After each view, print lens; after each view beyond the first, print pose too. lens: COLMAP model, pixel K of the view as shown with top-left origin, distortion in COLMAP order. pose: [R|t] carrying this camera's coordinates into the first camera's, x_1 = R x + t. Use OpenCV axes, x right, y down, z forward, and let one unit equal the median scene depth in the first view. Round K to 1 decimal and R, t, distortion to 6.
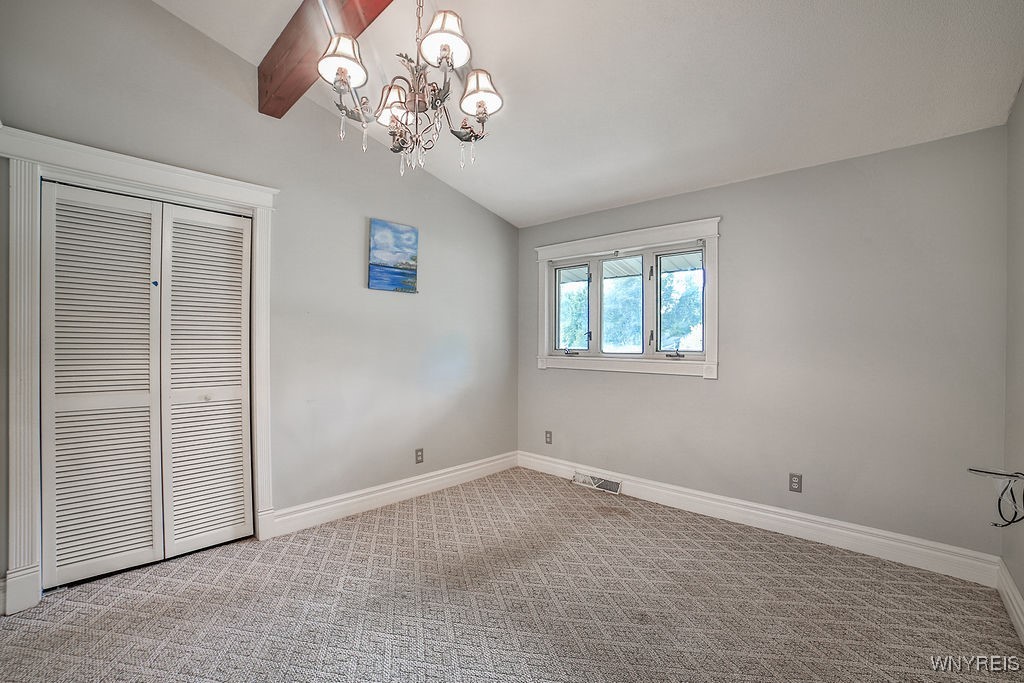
lens RADIAL K [[444.3, 0, 512.5], [0, 444.3, 343.0], [0, 0, 1]] dist [-0.005015, 0.000445]
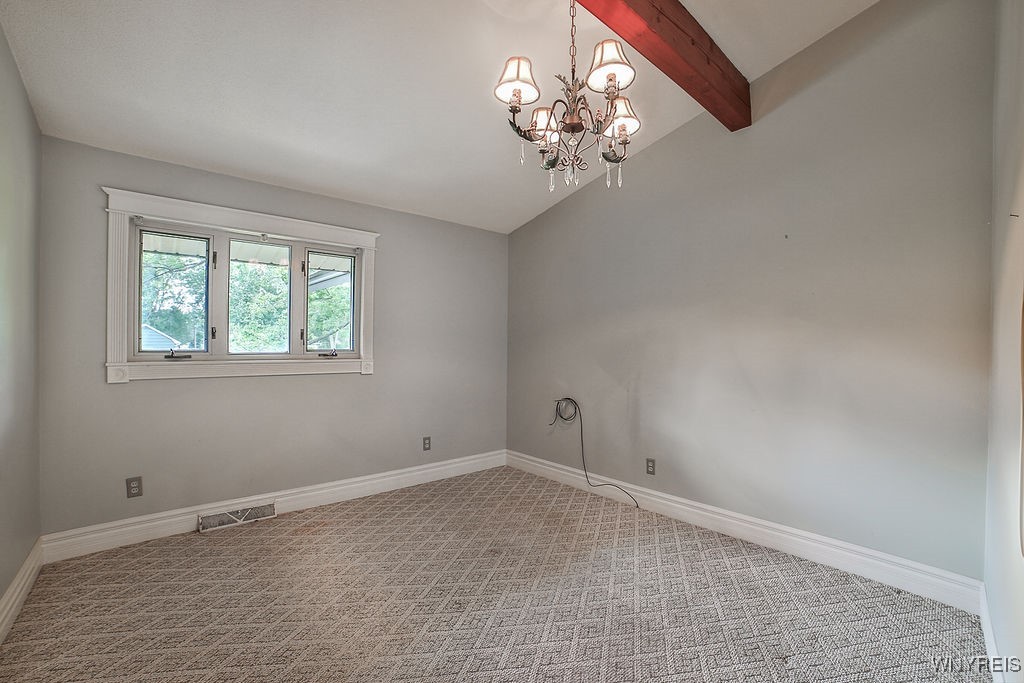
lens RADIAL K [[444.3, 0, 511.4], [0, 444.3, 344.0], [0, 0, 1]] dist [-0.005015, 0.000445]
pose [[0.163927, -0.003717, 0.986465, -0.552009], [-0.002627, 0.999988, 0.004204, -0.001865], [-0.986469, -0.003281, 0.163915, 0.412206]]
